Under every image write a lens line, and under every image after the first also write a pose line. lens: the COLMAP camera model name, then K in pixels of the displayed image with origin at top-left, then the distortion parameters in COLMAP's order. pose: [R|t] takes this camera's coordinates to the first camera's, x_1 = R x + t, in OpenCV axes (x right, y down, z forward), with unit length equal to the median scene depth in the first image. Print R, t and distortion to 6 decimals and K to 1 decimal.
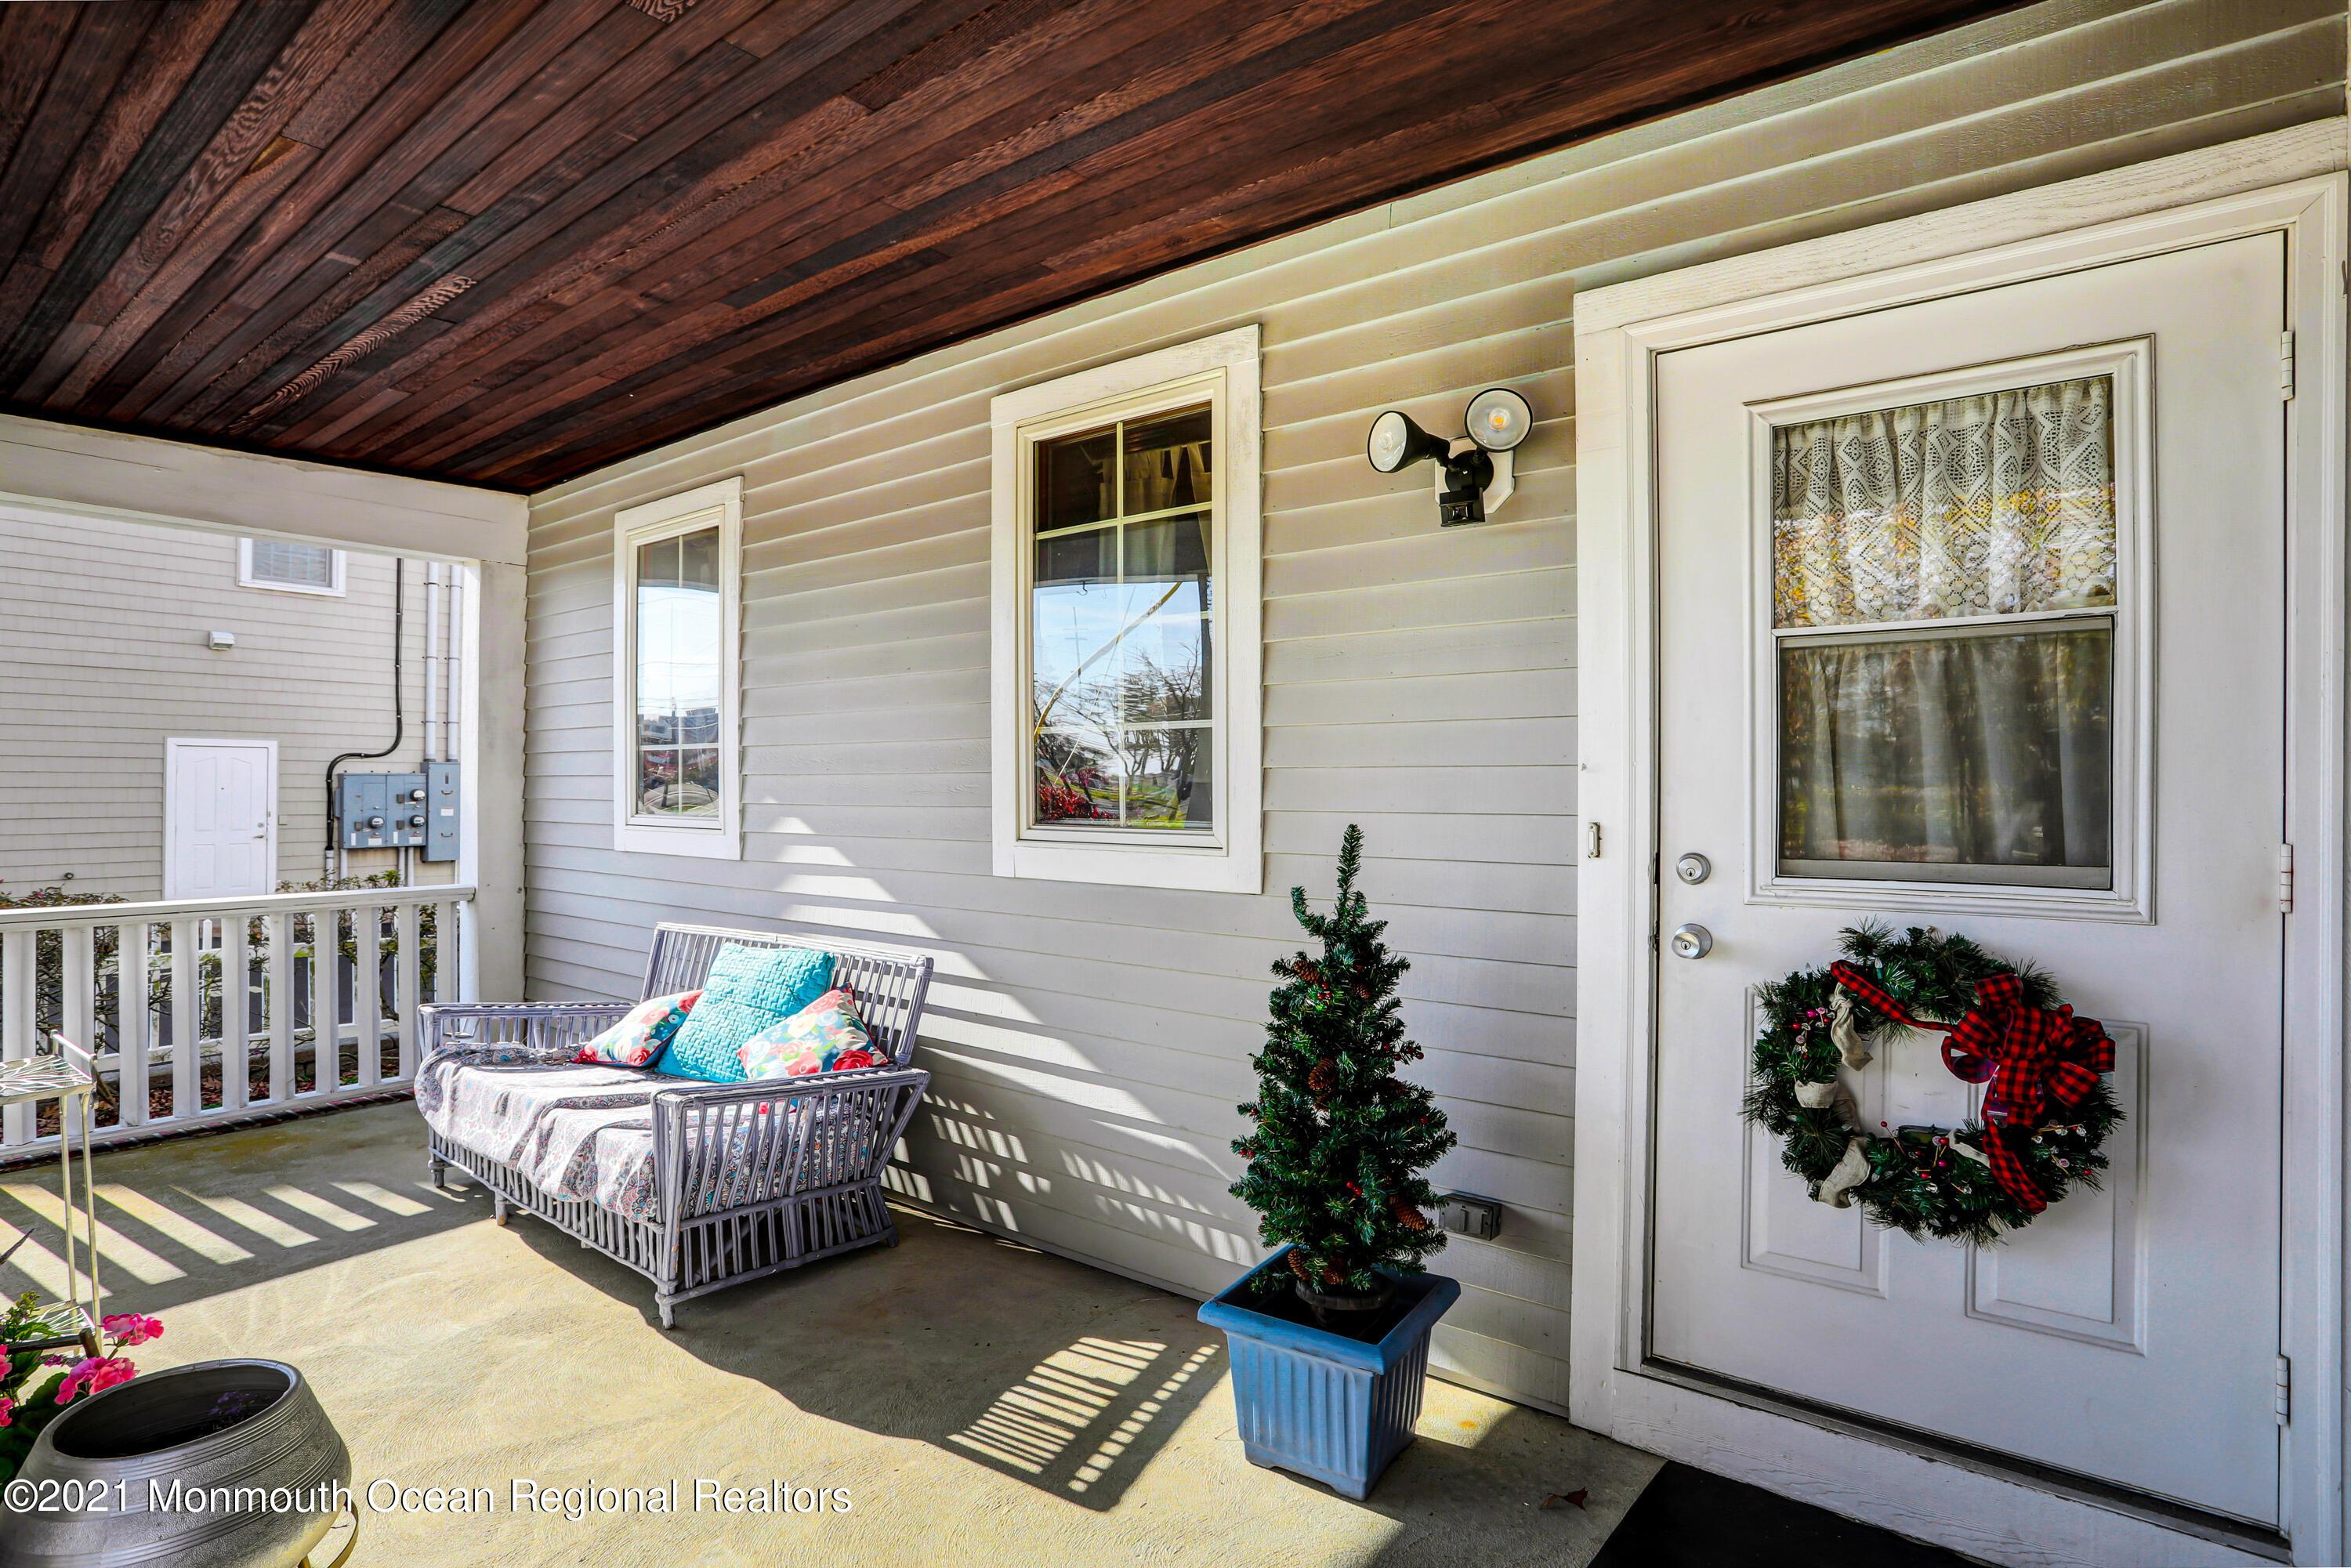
lens RADIAL K [[1092.7, 0, 1175.5], [0, 1092.7, 784.0], [0, 0, 1]] dist [-0.014930, 0.000413]
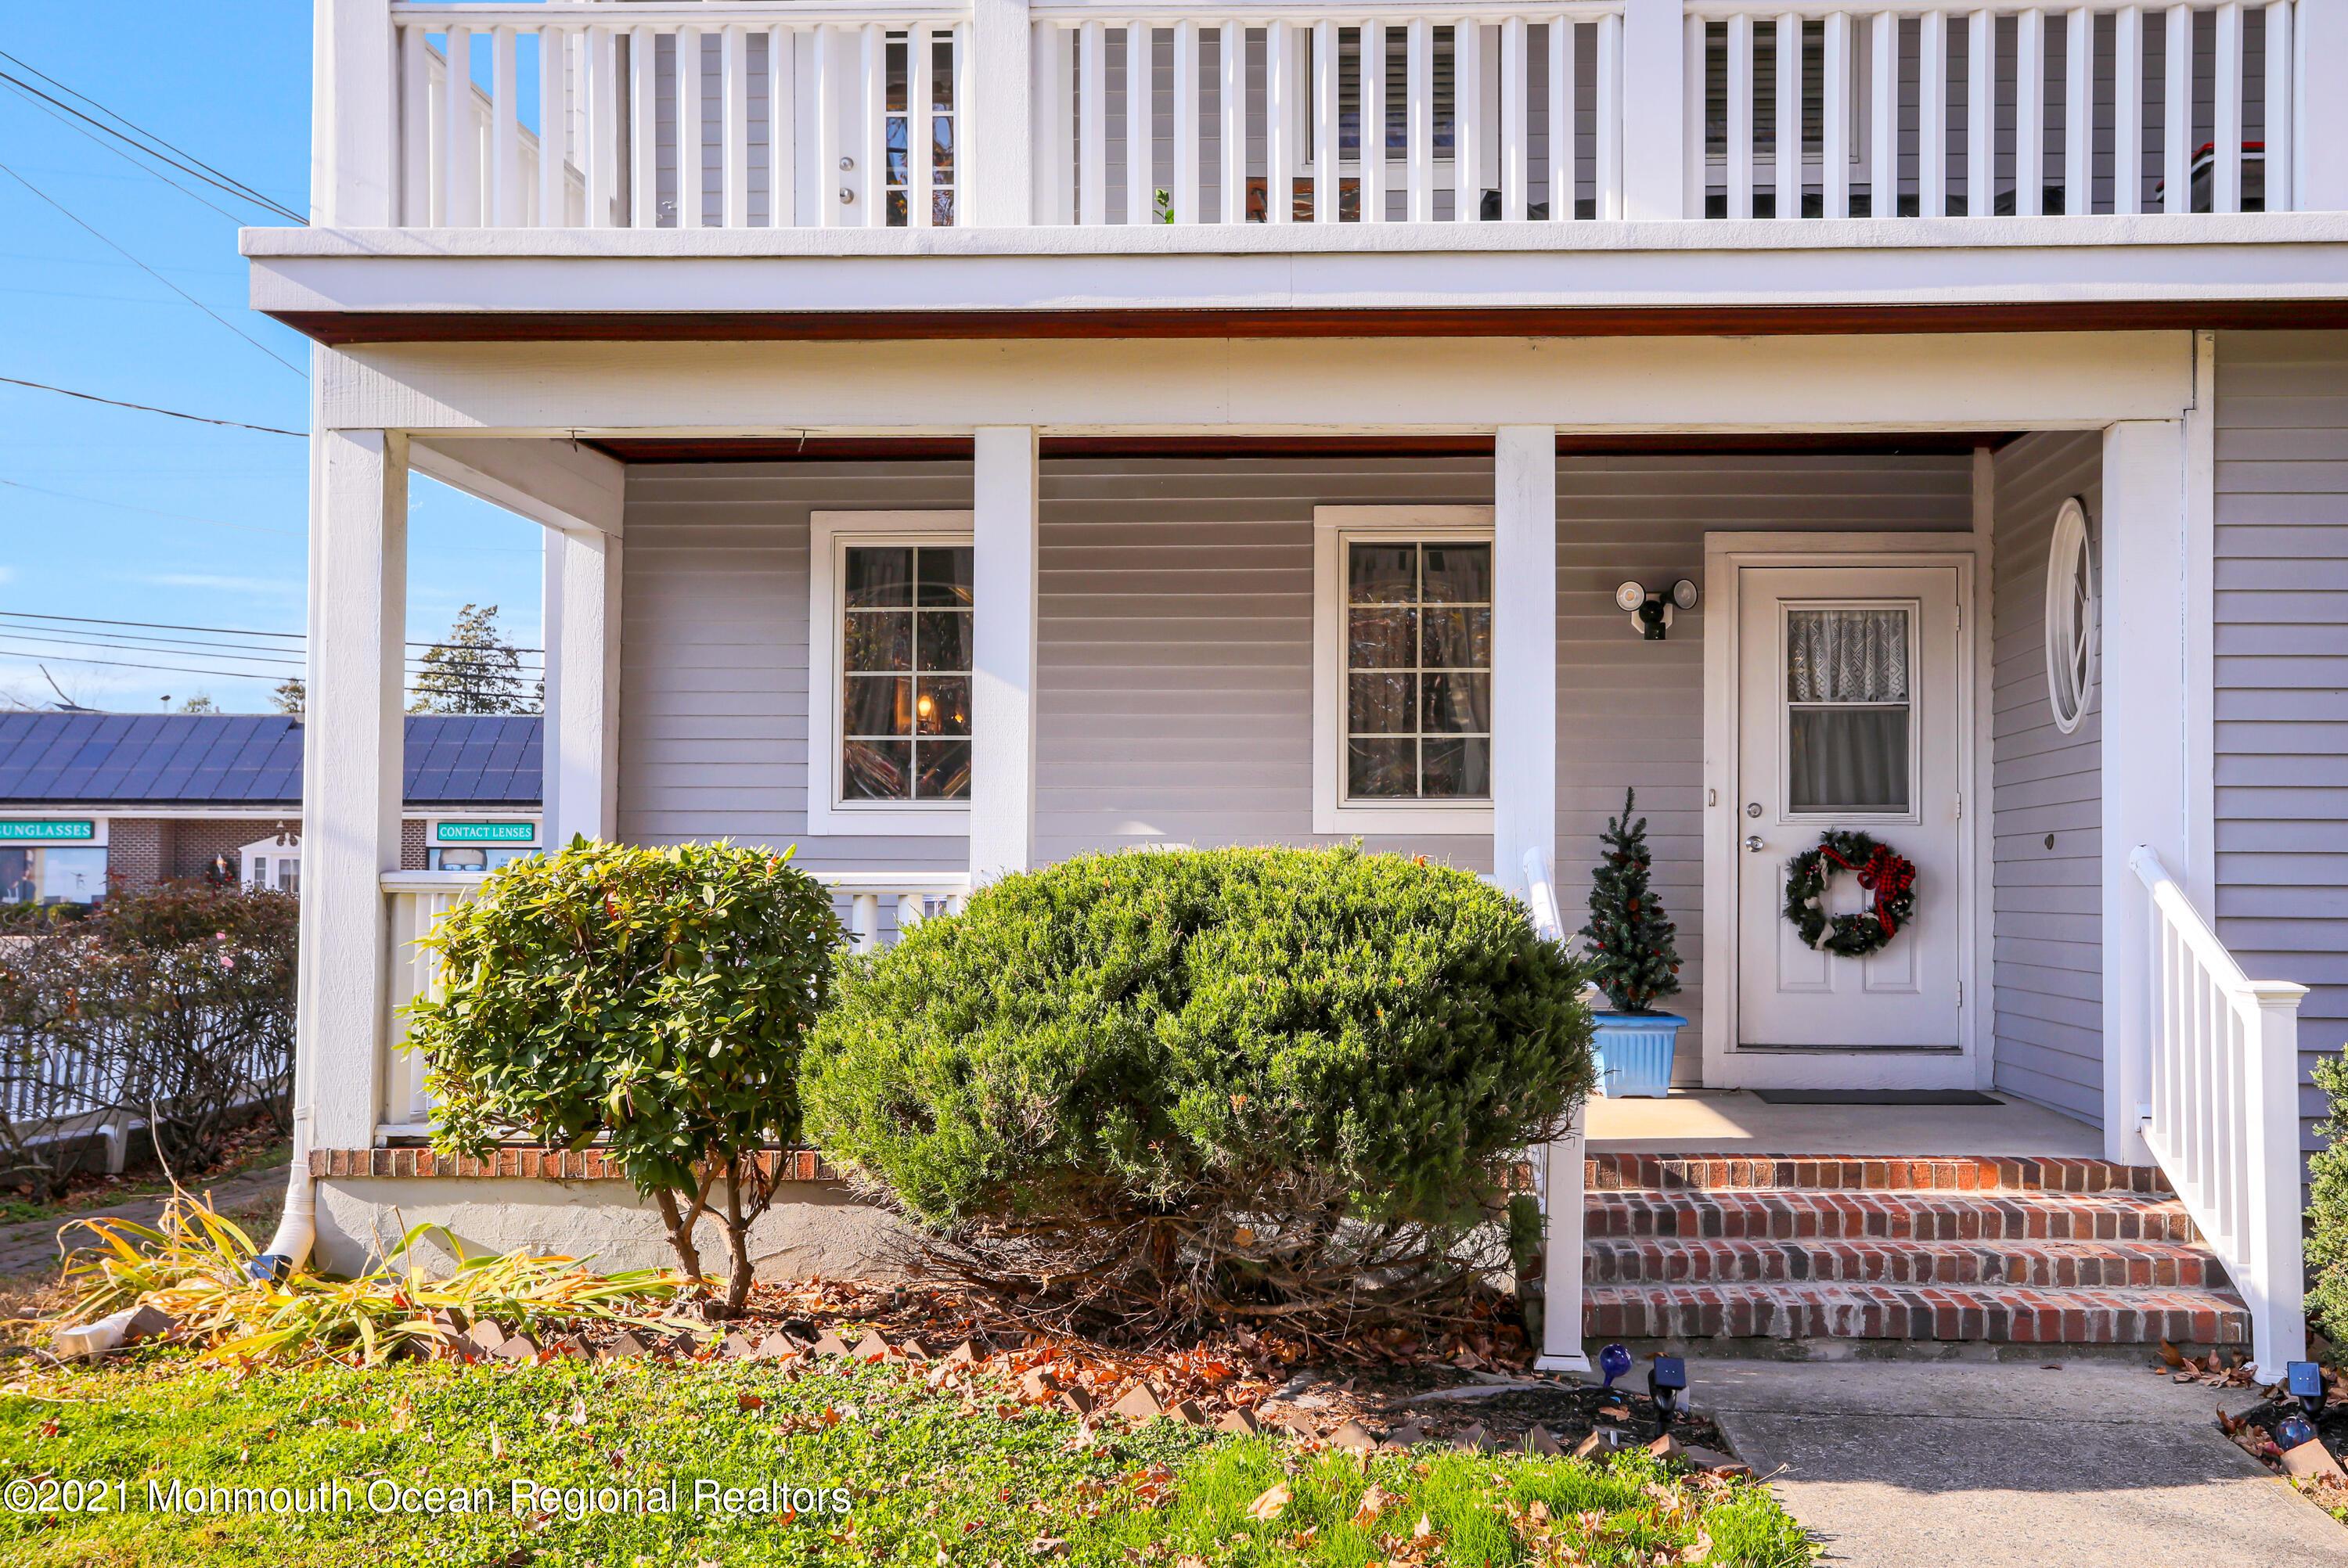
lens RADIAL K [[2371.7, 0, 1174.0], [0, 2371.7, 784.0], [0, 0, 1]] dist [0.011347, 0.002780]
pose [[0.840508, 0.024654, 0.541237, -3.272895], [-0.004519, 0.999248, -0.038500, 0.229546], [-0.541780, 0.029914, 0.839988, -2.501485]]
